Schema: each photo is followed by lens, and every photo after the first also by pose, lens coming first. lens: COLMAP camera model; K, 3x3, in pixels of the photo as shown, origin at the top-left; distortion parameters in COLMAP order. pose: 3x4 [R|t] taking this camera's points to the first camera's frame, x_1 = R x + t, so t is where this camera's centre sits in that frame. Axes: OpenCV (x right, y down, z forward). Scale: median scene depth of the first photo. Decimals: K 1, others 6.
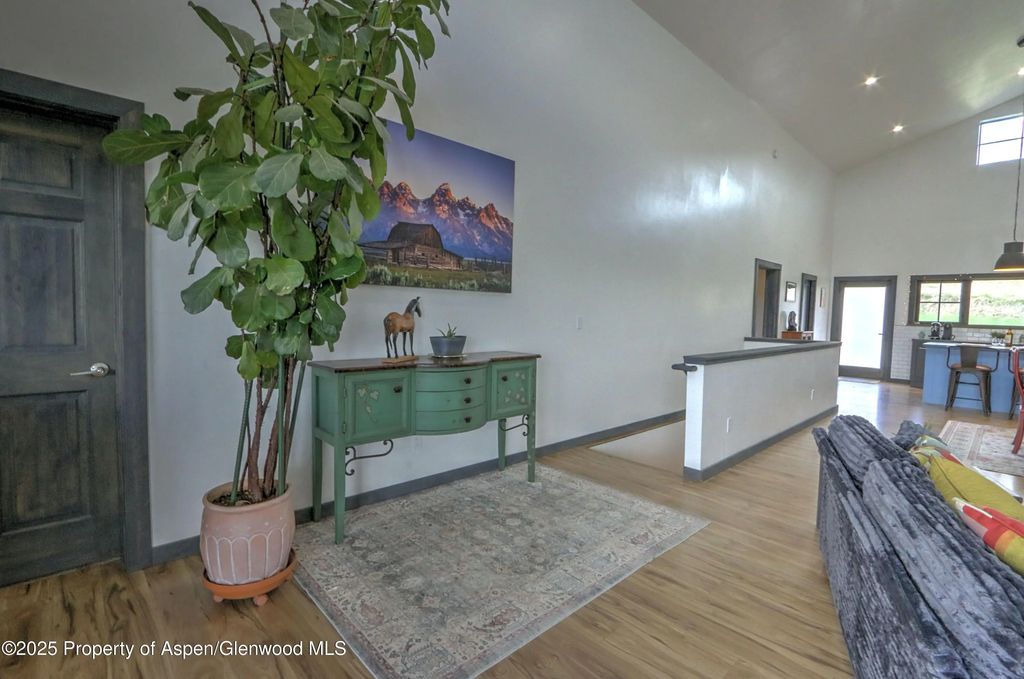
lens RADIAL K [[484.4, 0, 506.5], [0, 484.4, 332.6], [0, 0, 1]] dist [-0.012386, -0.001106]
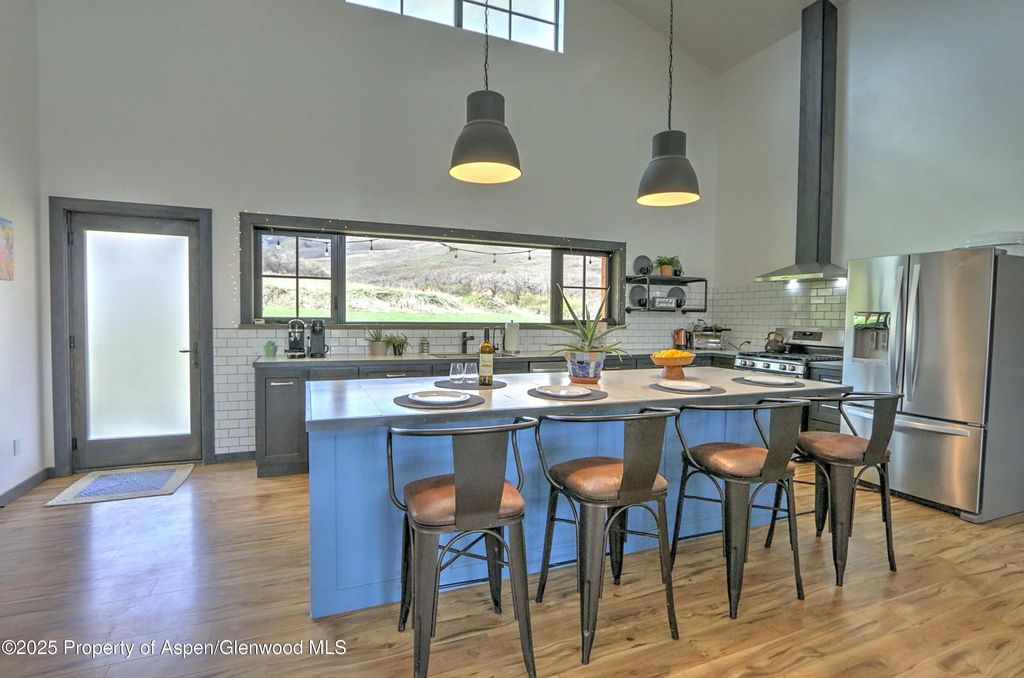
lens RADIAL K [[484.4, 0, 505.4], [0, 484.4, 341.1], [0, 0, 1]] dist [-0.012386, -0.001106]
pose [[0.367778, -0.069912, 0.927282, 0.535996], [0.040804, 0.997423, 0.059017, -0.019741], [-0.929018, 0.016132, 0.369682, 0.638581]]
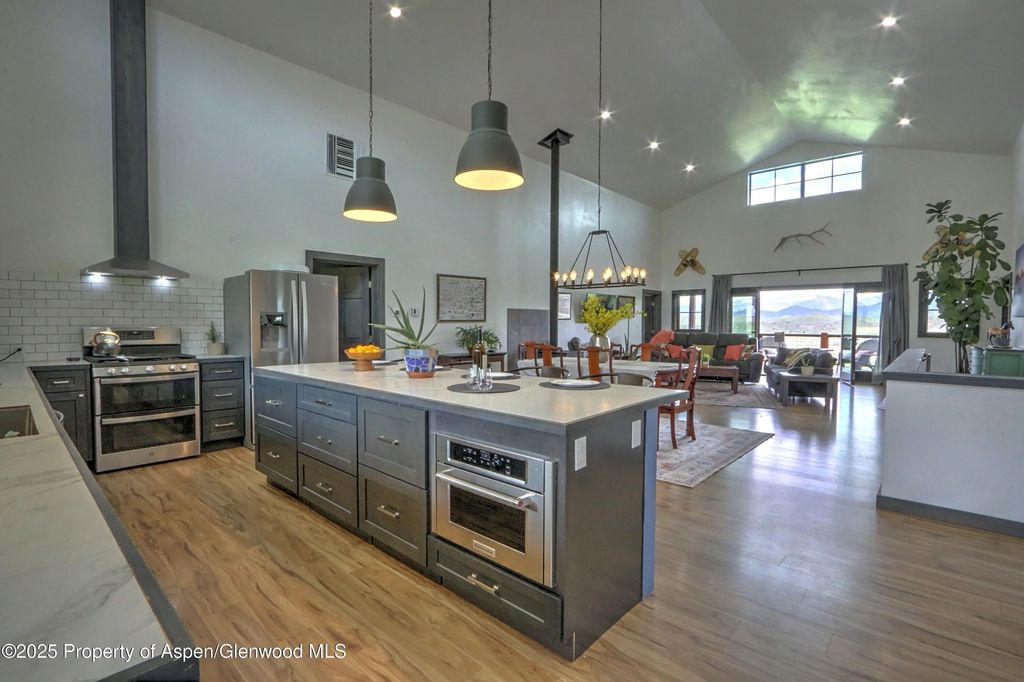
lens RADIAL K [[484.4, 0, 505.9], [0, 484.4, 337.9], [0, 0, 1]] dist [-0.012386, -0.001106]
pose [[-0.997077, -0.026186, -0.071771, 0.807805], [-0.031603, 0.996652, 0.075407, -0.027361], [0.069556, 0.077455, -0.994567, 1.050681]]
